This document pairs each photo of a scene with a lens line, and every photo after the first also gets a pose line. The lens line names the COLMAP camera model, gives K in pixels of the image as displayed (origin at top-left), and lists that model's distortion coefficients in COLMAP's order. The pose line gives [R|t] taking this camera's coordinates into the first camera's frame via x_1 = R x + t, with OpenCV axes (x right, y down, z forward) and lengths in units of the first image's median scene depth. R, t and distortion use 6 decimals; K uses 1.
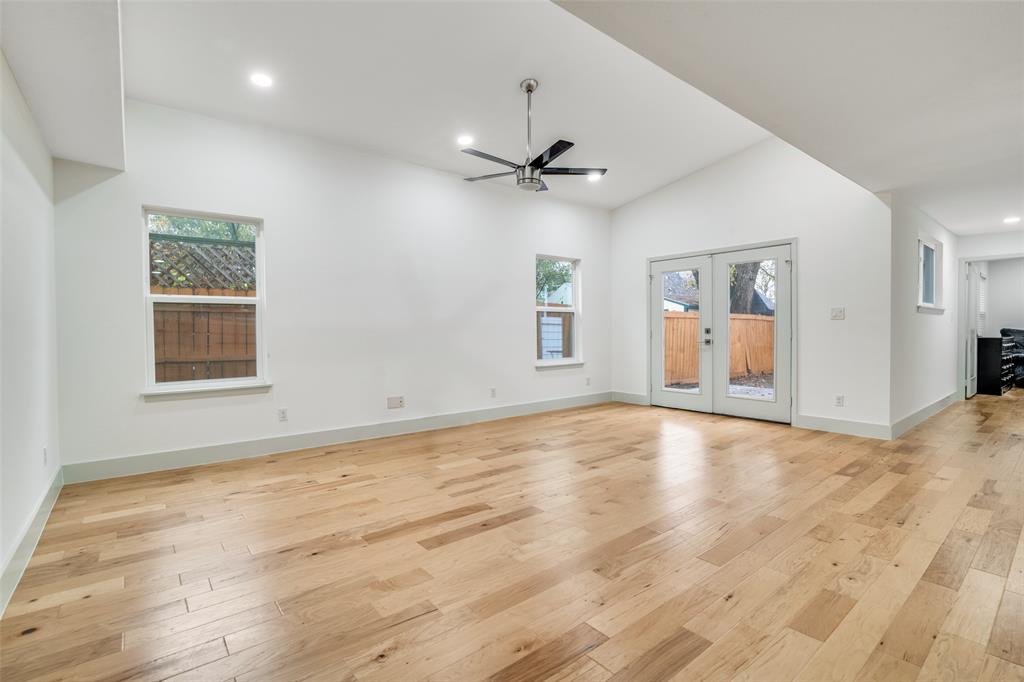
lens RADIAL K [[470.5, 0, 508.3], [0, 470.5, 335.2], [0, 0, 1]] dist [-0.020146, 0.000286]
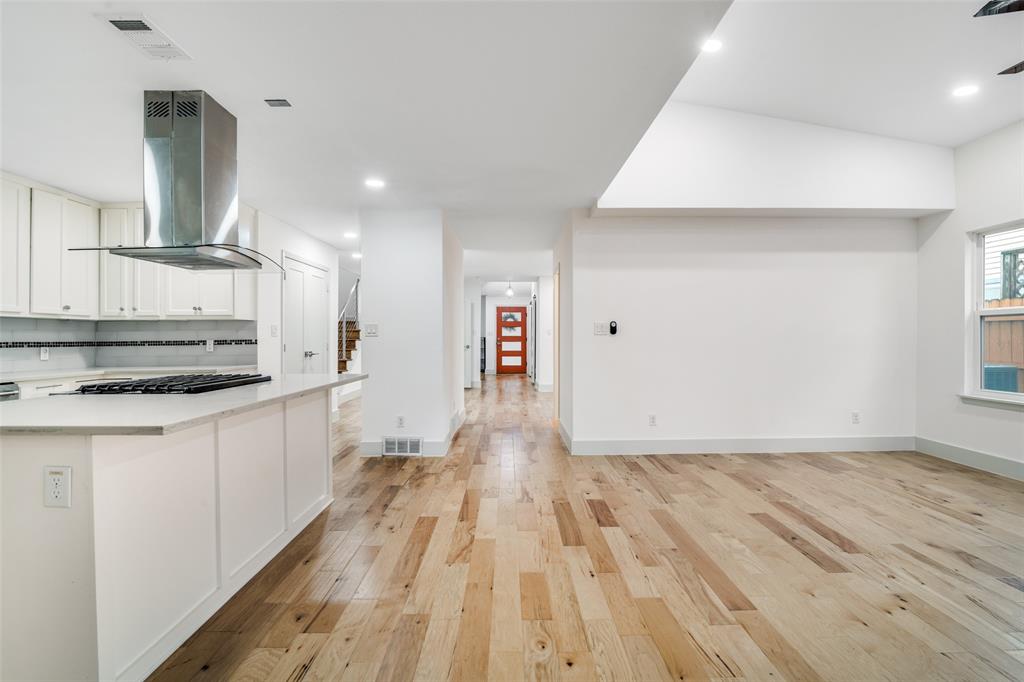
lens RADIAL K [[470.5, 0, 510.5], [0, 470.5, 340.1], [0, 0, 1]] dist [-0.020146, 0.000286]
pose [[-0.621970, 0.011480, -0.782957, 1.171086], [-0.002232, 0.999862, 0.016433, -0.039926], [0.783038, 0.011968, -0.621859, 1.203033]]
